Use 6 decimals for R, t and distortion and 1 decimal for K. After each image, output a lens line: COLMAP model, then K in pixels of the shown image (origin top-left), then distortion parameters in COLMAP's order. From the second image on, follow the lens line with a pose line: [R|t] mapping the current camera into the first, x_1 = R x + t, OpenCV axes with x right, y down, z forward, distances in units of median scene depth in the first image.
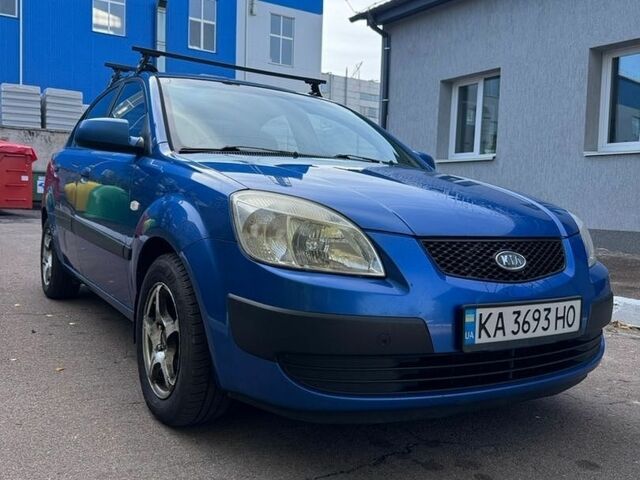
lens RADIAL K [[616.2, 0, 316.6], [0, 616.2, 236.8], [0, 0, 1]] dist [0.023600, 0.000000]
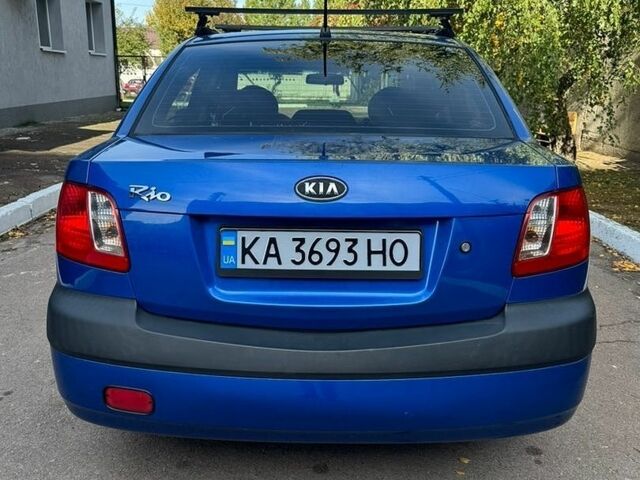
lens RADIAL K [[616.2, 0, 327.9], [0, 616.2, 264.0], [0, 0, 1]] dist [0.023600, 0.000000]
pose [[0.854608, -0.014787, -0.519063, 0.772989], [-0.012825, 0.998688, -0.049567, 0.189633], [0.519115, 0.049017, 0.853297, 0.255345]]
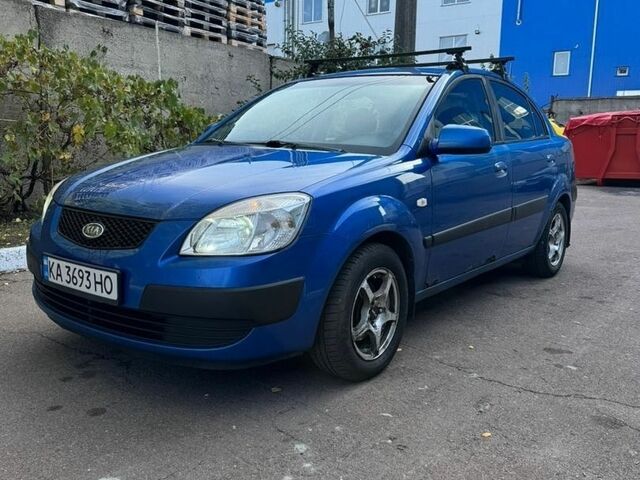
lens RADIAL K [[616.2, 0, 325.6], [0, 616.2, 234.2], [0, 0, 1]] dist [0.023600, 0.000000]
pose [[0.351506, 0.110838, -0.929601, 1.665528], [-0.071965, 0.993228, 0.091212, -0.105434], [0.933415, 0.034837, 0.357102, 0.983223]]
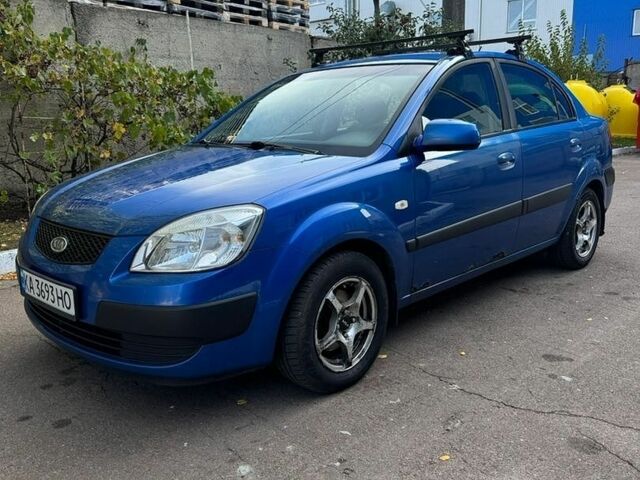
lens RADIAL K [[616.2, 0, 326.6], [0, 616.2, 237.3], [0, 0, 1]] dist [0.023600, 0.000000]
pose [[0.239808, 0.150783, -0.959039, 1.680690], [-0.040464, 0.988559, 0.145306, -0.186854], [0.969977, 0.003961, 0.243166, 1.217293]]
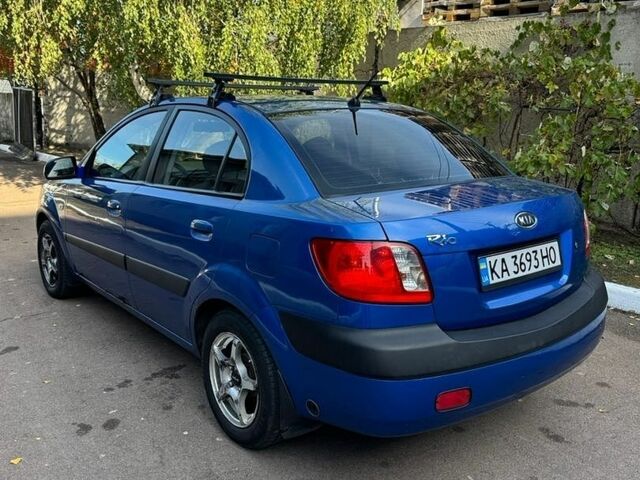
lens RADIAL K [[616.2, 0, 319.6], [0, 616.2, 233.3], [0, 0, 1]] dist [0.023600, 0.000000]
pose [[0.977219, -0.188944, 0.096661, -0.179176], [0.195052, 0.979069, -0.058124, 0.066394], [-0.083656, 0.075654, 0.993619, -0.240216]]
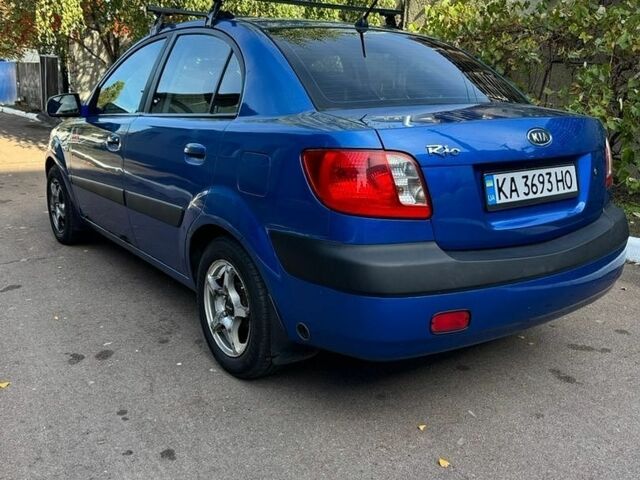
lens RADIAL K [[616.2, 0, 322.2], [0, 616.2, 242.1], [0, 0, 1]] dist [0.023600, 0.000000]
pose [[0.982645, -0.179336, 0.047400, -0.132112], [0.180240, 0.983501, -0.015500, 0.183491], [-0.043838, 0.023775, 0.998756, -0.162253]]
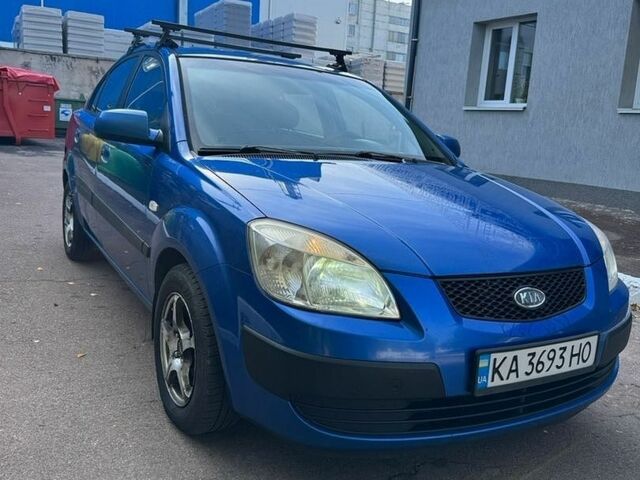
lens RADIAL K [[616.2, 0, 319.6], [0, 616.2, 235.2], [0, 0, 1]] dist [0.023600, 0.000000]
pose [[0.998971, 0.036344, -0.027117, 0.002769], [-0.033018, 0.992888, 0.114382, -0.161035], [0.031082, -0.113369, 0.993067, 0.020540]]
